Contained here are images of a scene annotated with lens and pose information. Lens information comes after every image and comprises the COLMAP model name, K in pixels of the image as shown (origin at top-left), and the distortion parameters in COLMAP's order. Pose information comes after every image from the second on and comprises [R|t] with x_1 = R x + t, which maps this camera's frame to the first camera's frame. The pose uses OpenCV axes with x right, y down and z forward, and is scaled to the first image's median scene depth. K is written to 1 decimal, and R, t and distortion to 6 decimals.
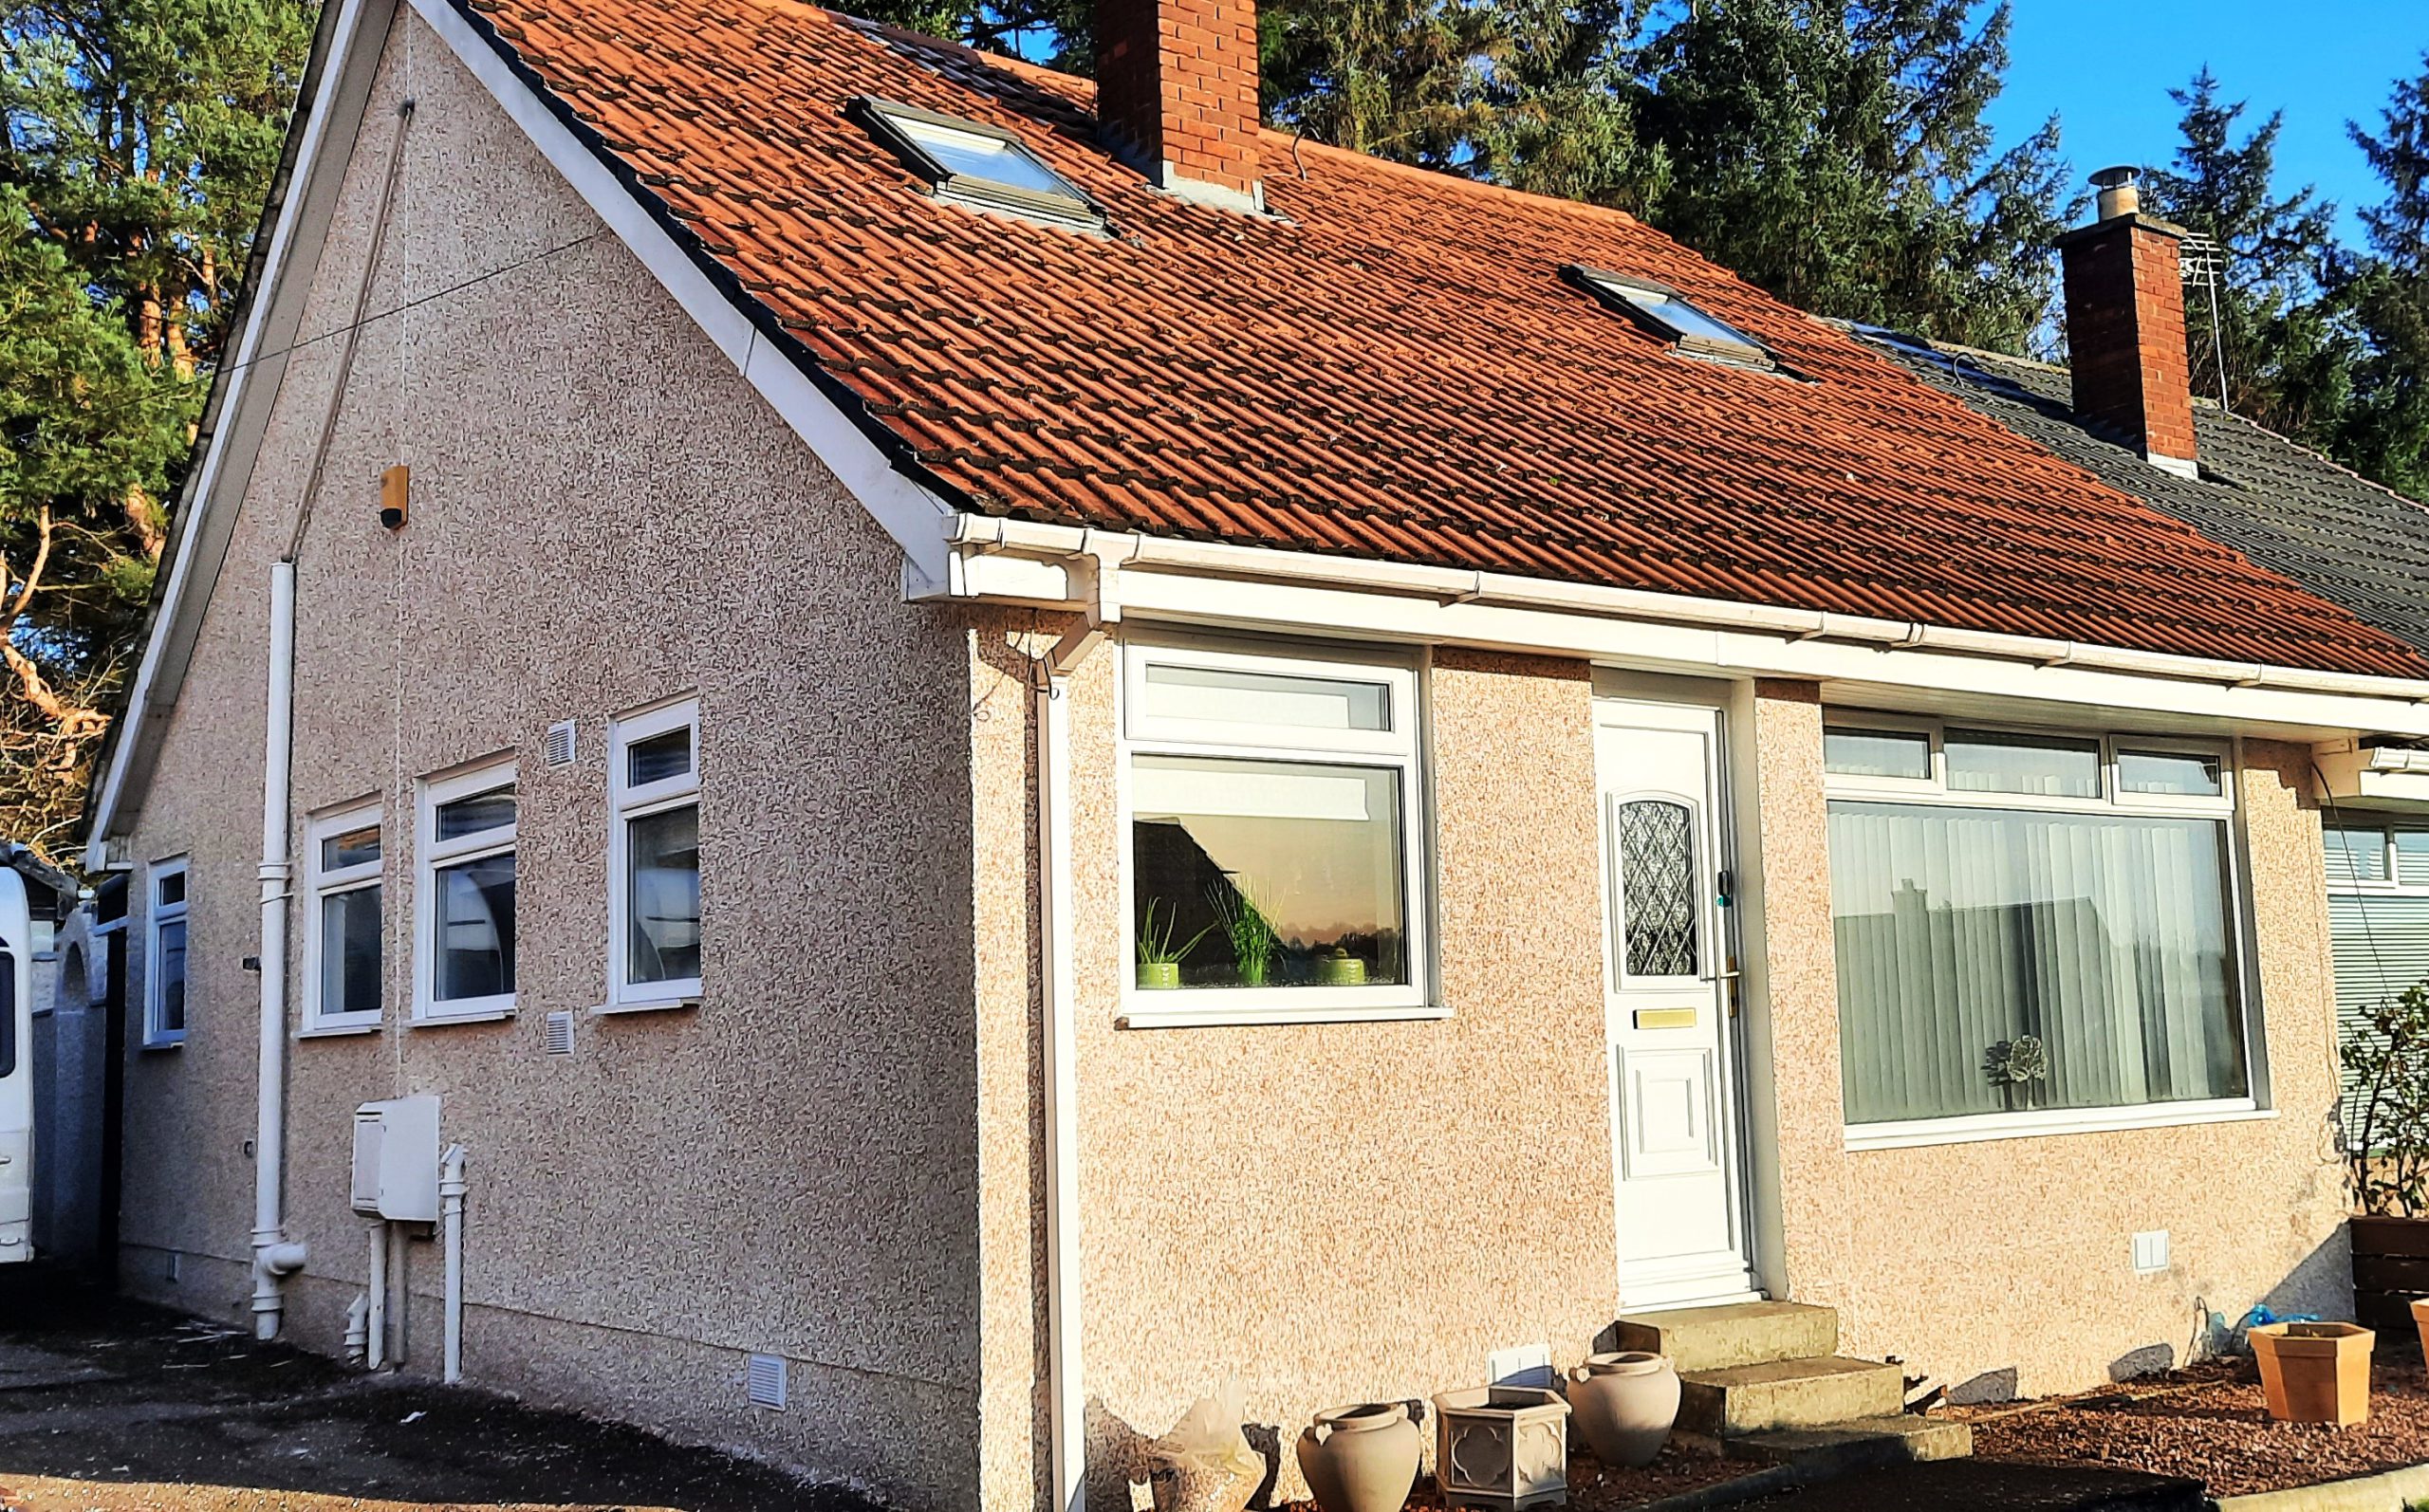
lens RADIAL K [[2482.2, 0, 1349.3], [0, 2482.2, 741.2], [0, 0, 1]] dist [0.021421, 0.000000]
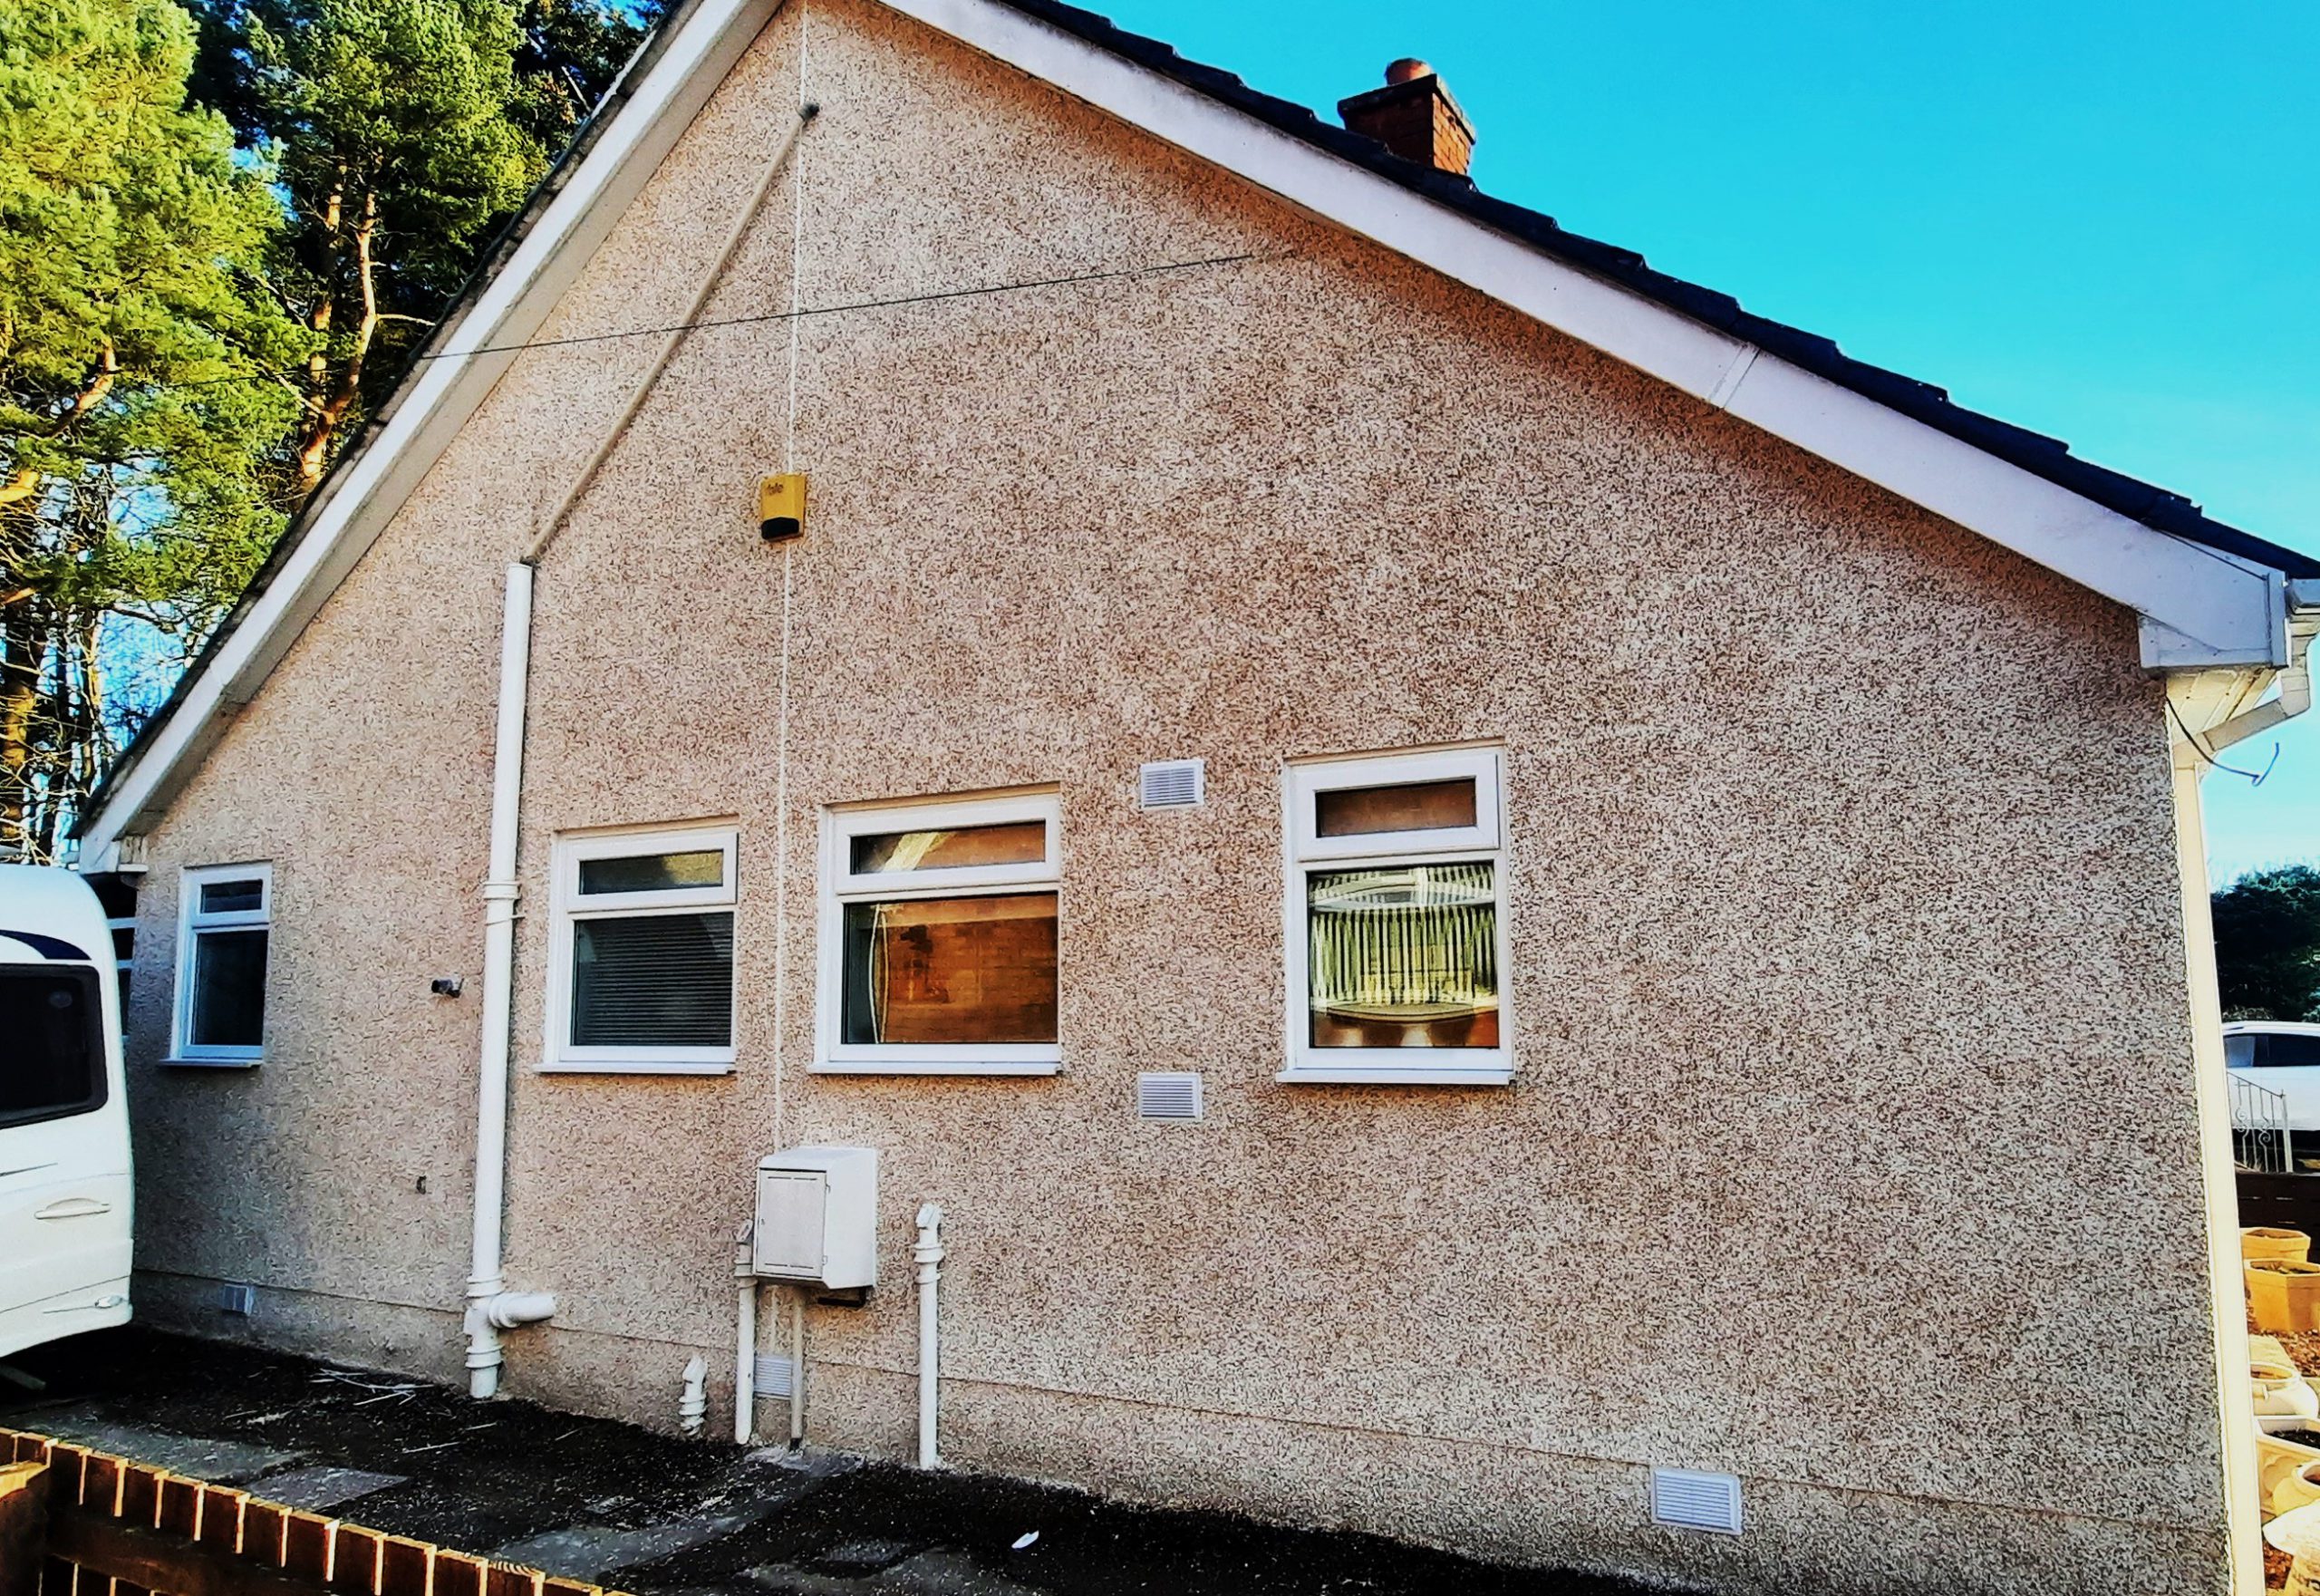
lens RADIAL K [[1392.6, 0, 1174.9], [0, 1392.6, 807.8], [0, 0, 1]] dist [-0.016770, -0.001768]
pose [[0.898094, 0.066253, 0.434785, -0.469046], [-0.062114, 0.997787, -0.023741, 0.019326], [-0.435396, -0.005685, 0.900221, 0.455854]]
